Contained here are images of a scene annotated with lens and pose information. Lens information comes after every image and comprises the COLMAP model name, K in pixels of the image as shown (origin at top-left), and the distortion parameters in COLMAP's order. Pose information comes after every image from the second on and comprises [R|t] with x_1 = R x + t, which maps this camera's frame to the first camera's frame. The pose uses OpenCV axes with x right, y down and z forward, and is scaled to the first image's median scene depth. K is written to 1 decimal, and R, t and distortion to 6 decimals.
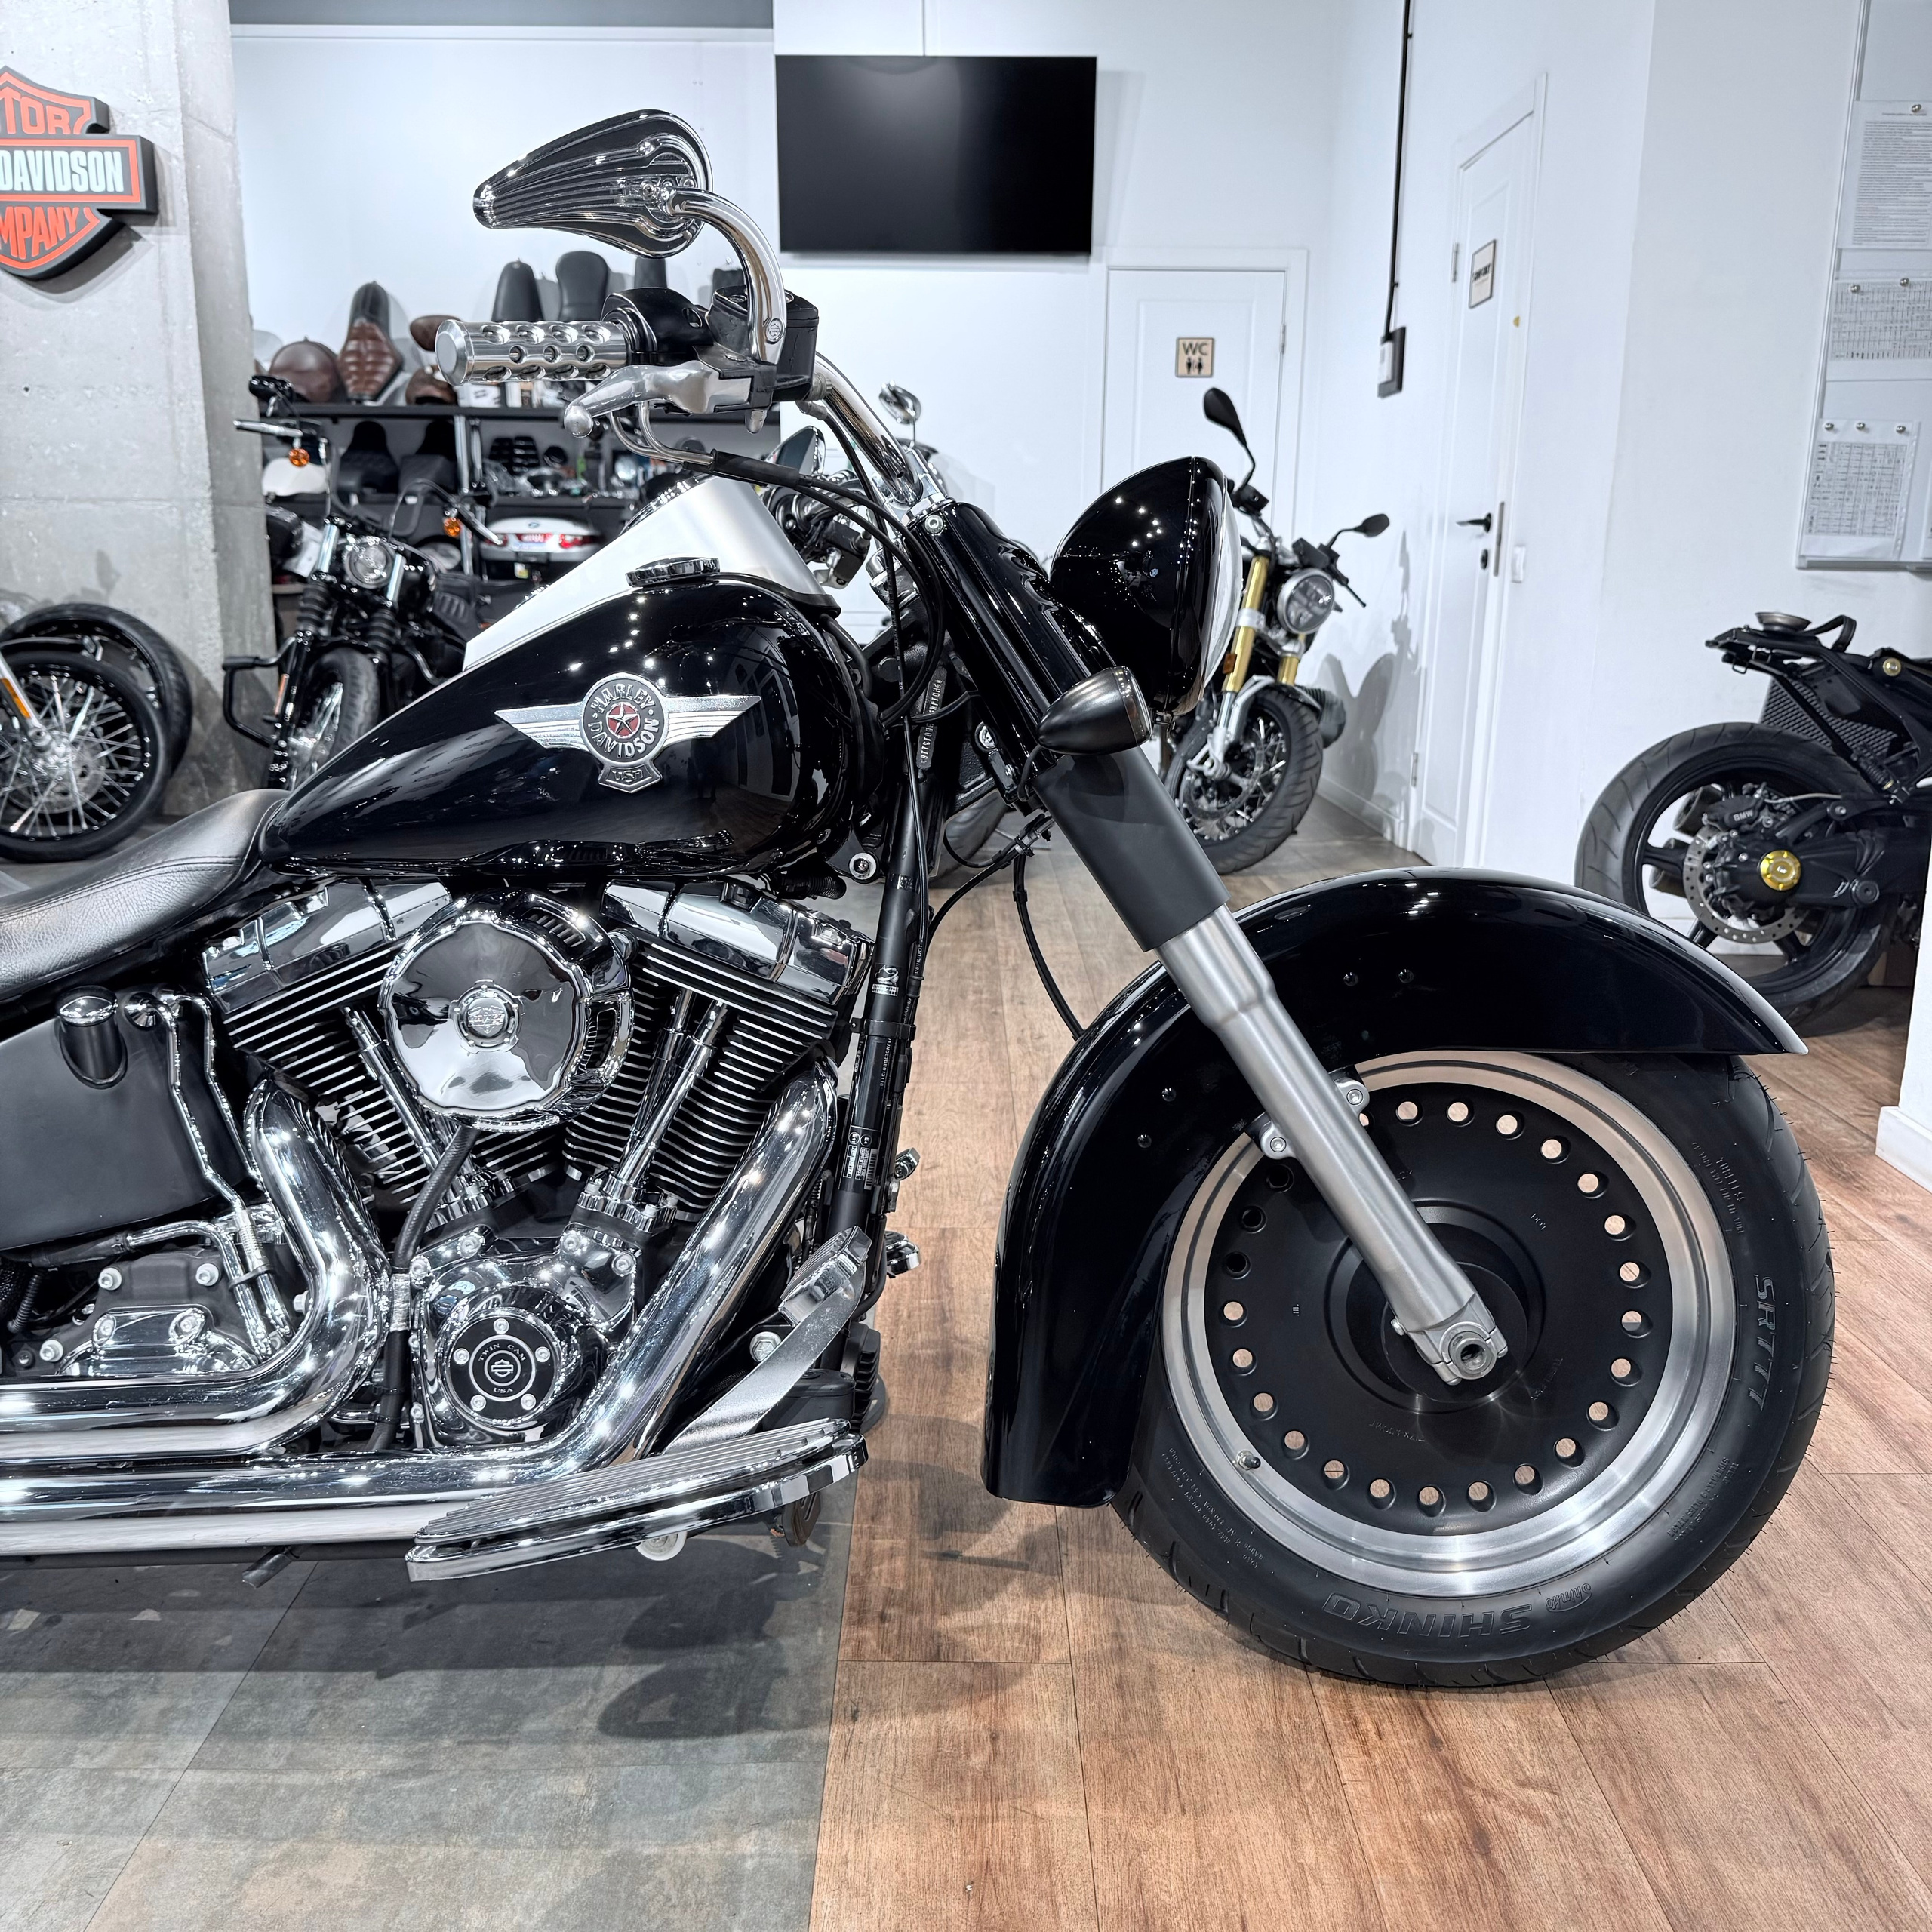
lens RADIAL K [[1811.5, 0, 966.0], [0, 1811.5, 966.0], [0, 0, 1]] dist [0.061114, -0.113711]
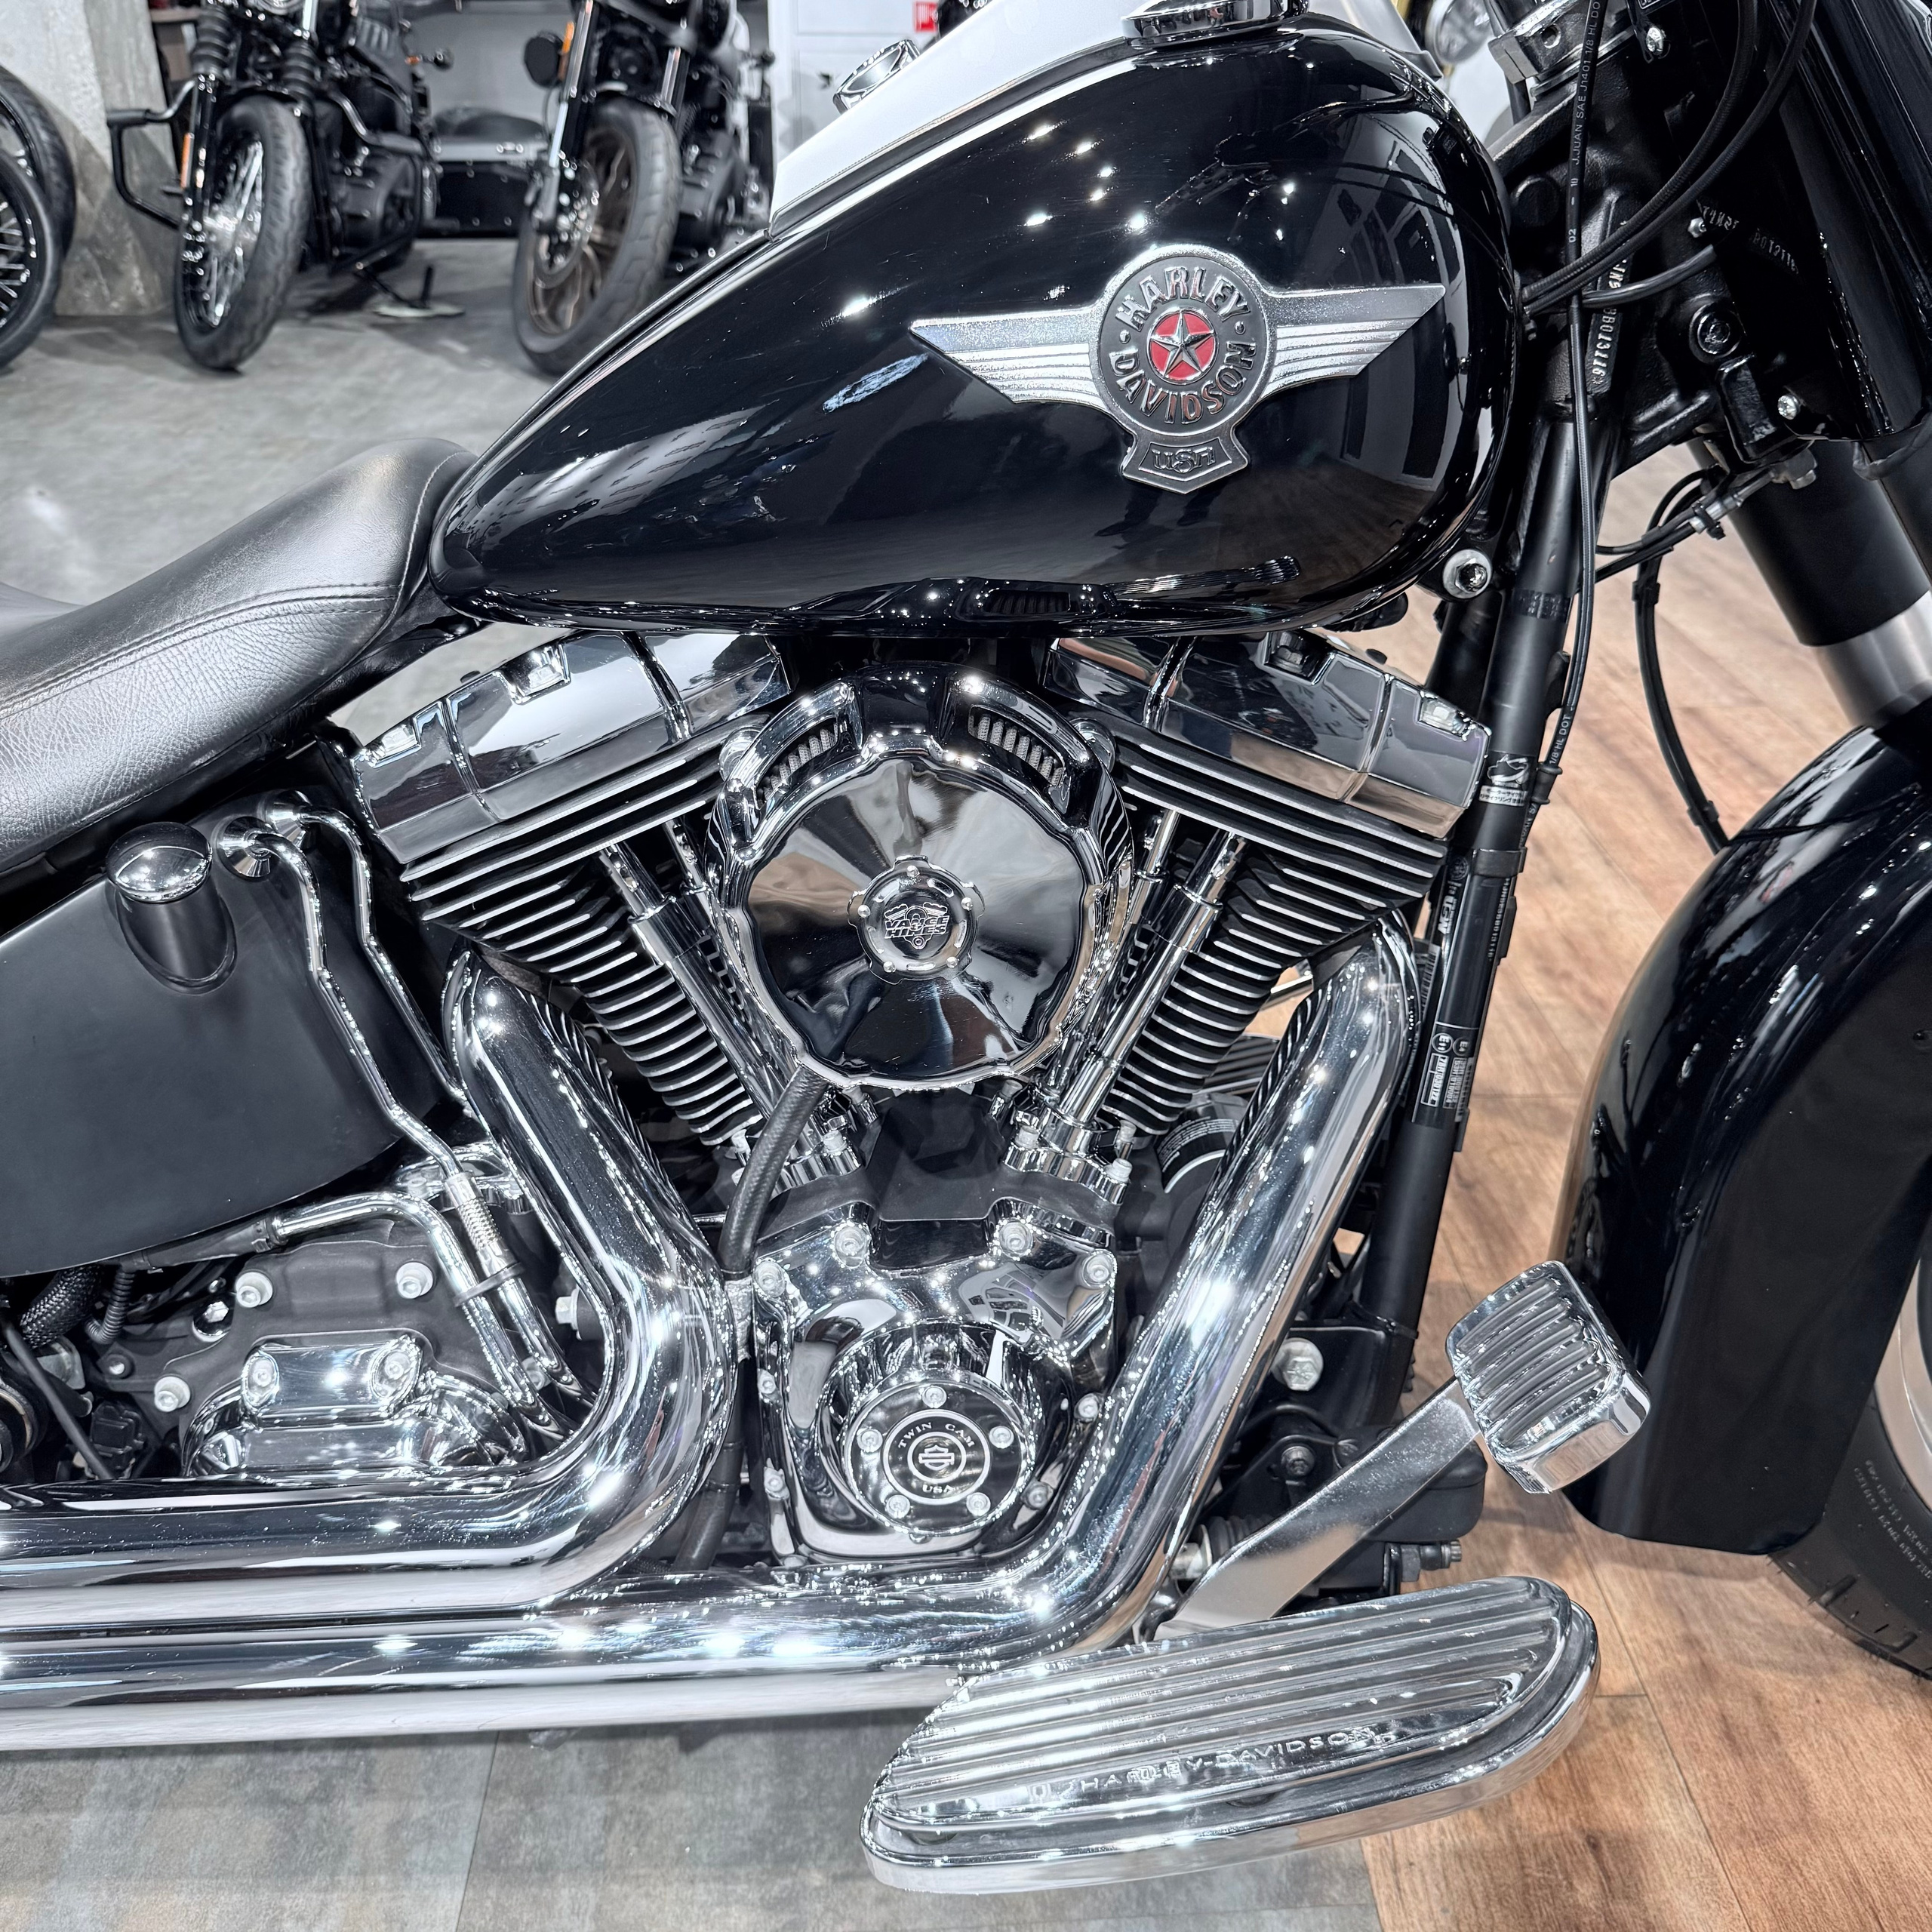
lens RADIAL K [[1814.8, 0, 950.4], [0, 1814.8, 975.4], [0, 0, 1]] dist [0.068096, -0.115612]
pose [[0.999510, -0.019407, 0.024574, -0.211769], [0.011719, 0.959580, 0.281192, -0.087744], [-0.029038, -0.280766, 0.959337, 0.368356]]
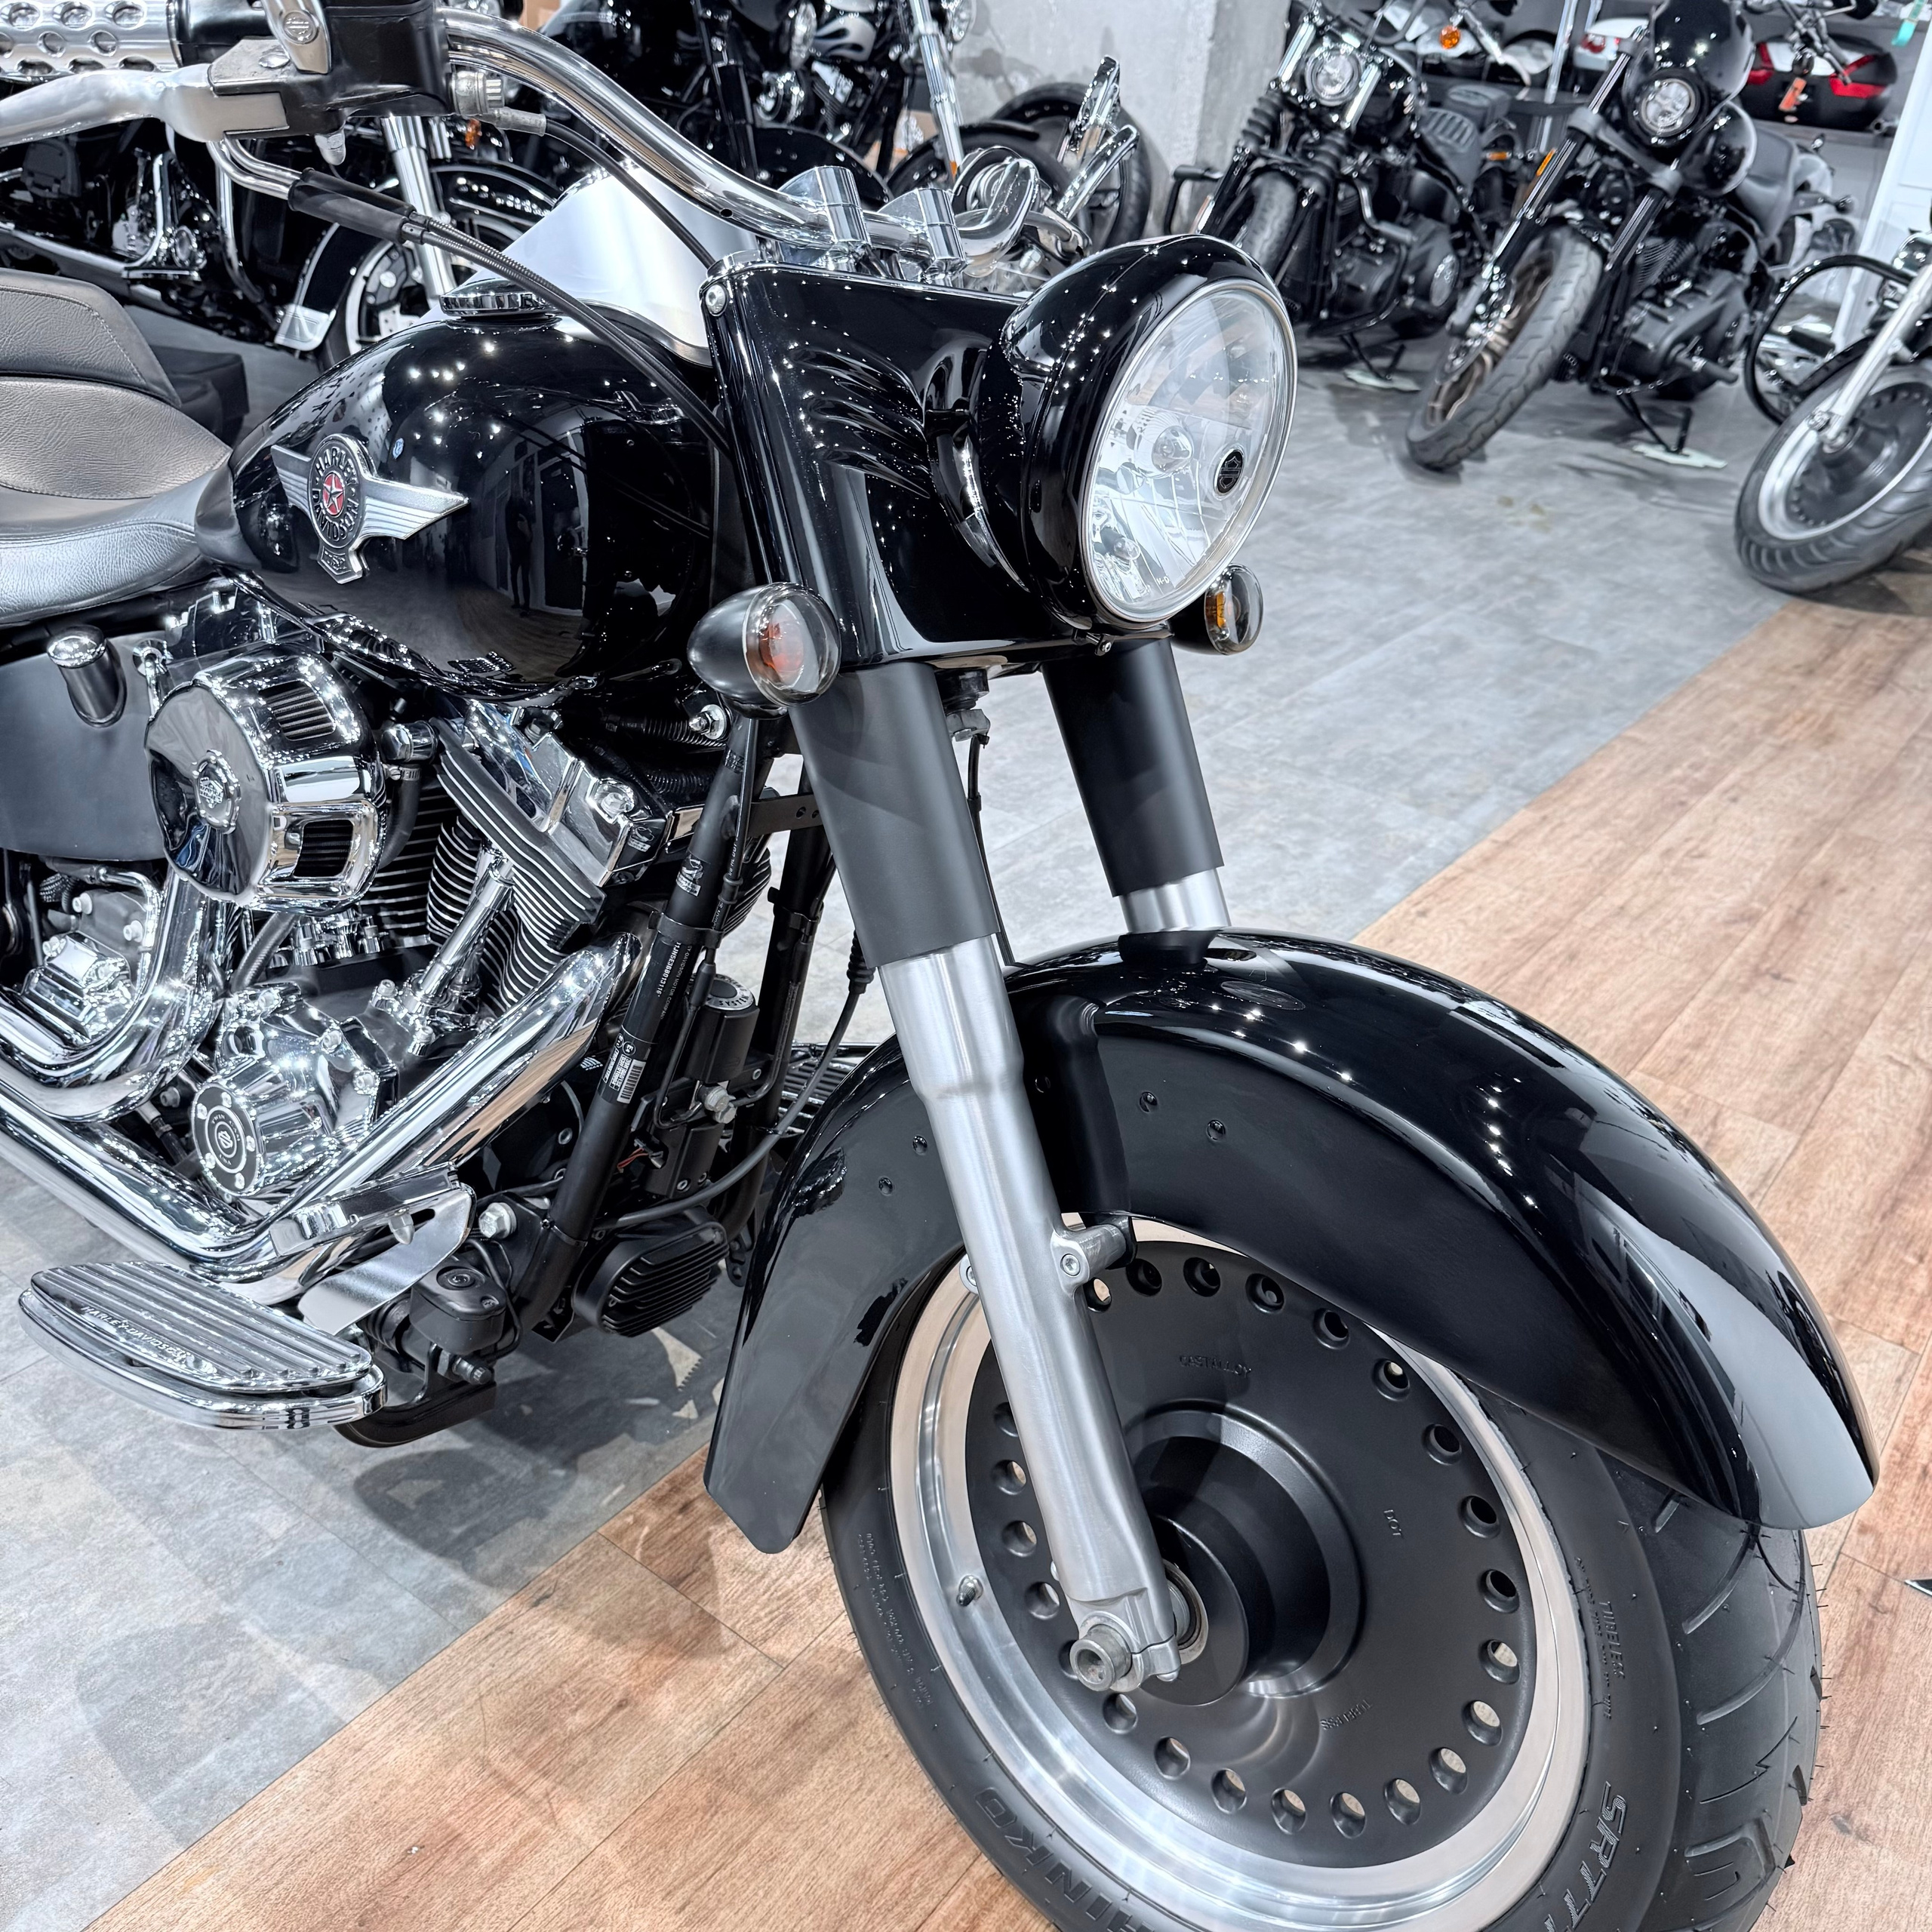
lens RADIAL K [[1812.3, 0, 959.5], [0, 1812.3, 974.8], [0, 0, 1]] dist [0.073345, -0.133859]
pose [[0.796930, 0.352105, -0.490841, 0.403911], [-0.212488, 0.924023, 0.317853, -0.202064], [0.565466, -0.149009, 0.811200, 0.361959]]
